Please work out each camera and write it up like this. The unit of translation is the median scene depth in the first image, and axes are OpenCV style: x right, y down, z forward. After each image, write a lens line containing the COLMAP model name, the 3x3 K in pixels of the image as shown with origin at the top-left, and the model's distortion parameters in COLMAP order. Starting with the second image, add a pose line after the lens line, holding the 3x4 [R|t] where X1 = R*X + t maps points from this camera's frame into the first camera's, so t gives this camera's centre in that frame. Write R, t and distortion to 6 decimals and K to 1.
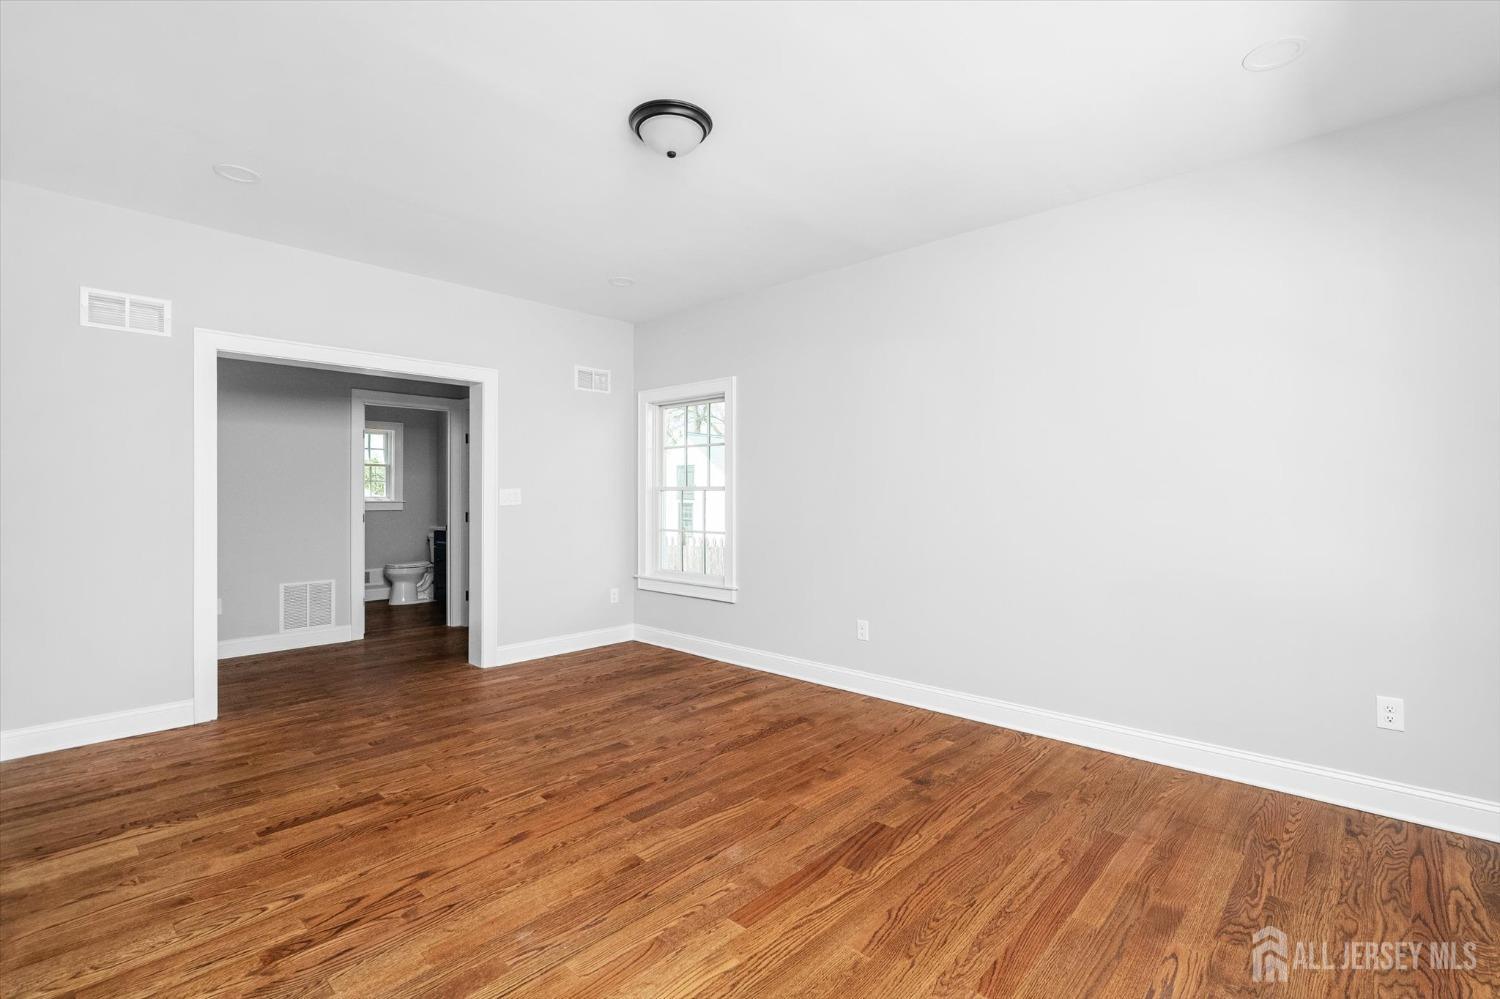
lens RADIAL K [[687.1, 0, 749.3], [0, 687.1, 498.5], [0, 0, 1]] dist [-0.002495, -0.000648]
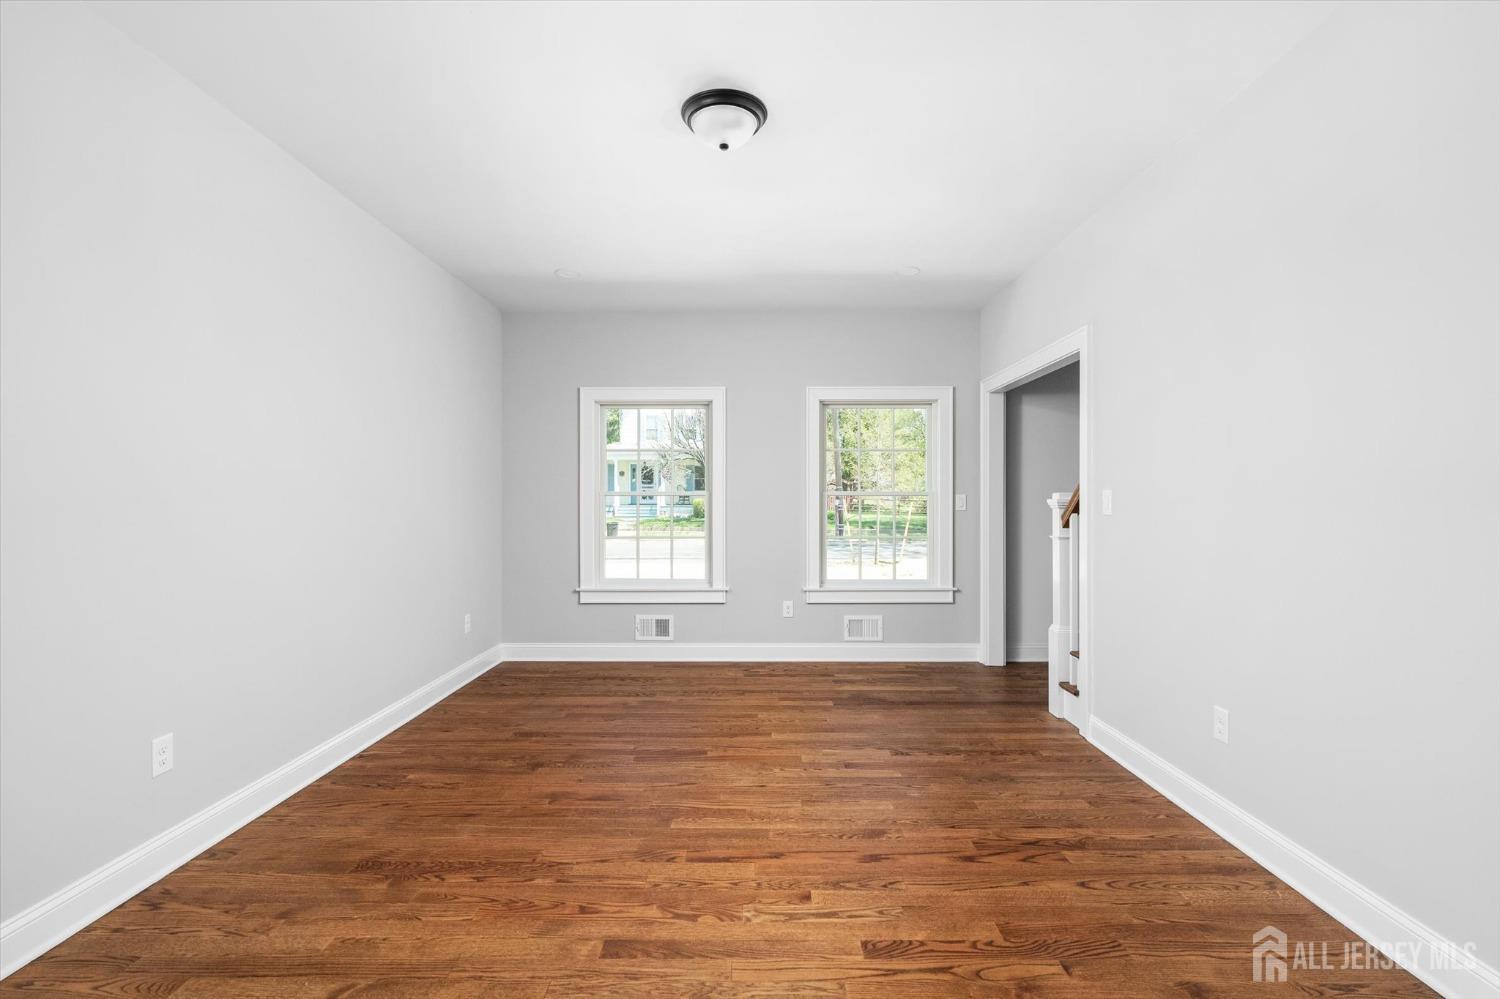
lens RADIAL K [[687.1, 0, 757.8], [0, 687.1, 499.5], [0, 0, 1]] dist [-0.002495, -0.000648]
pose [[-0.686358, 0.001407, 0.727262, -0.844161], [0.002035, 0.999998, -0.000014, -0.005455], [-0.727261, 0.001471, -0.686360, 1.621671]]
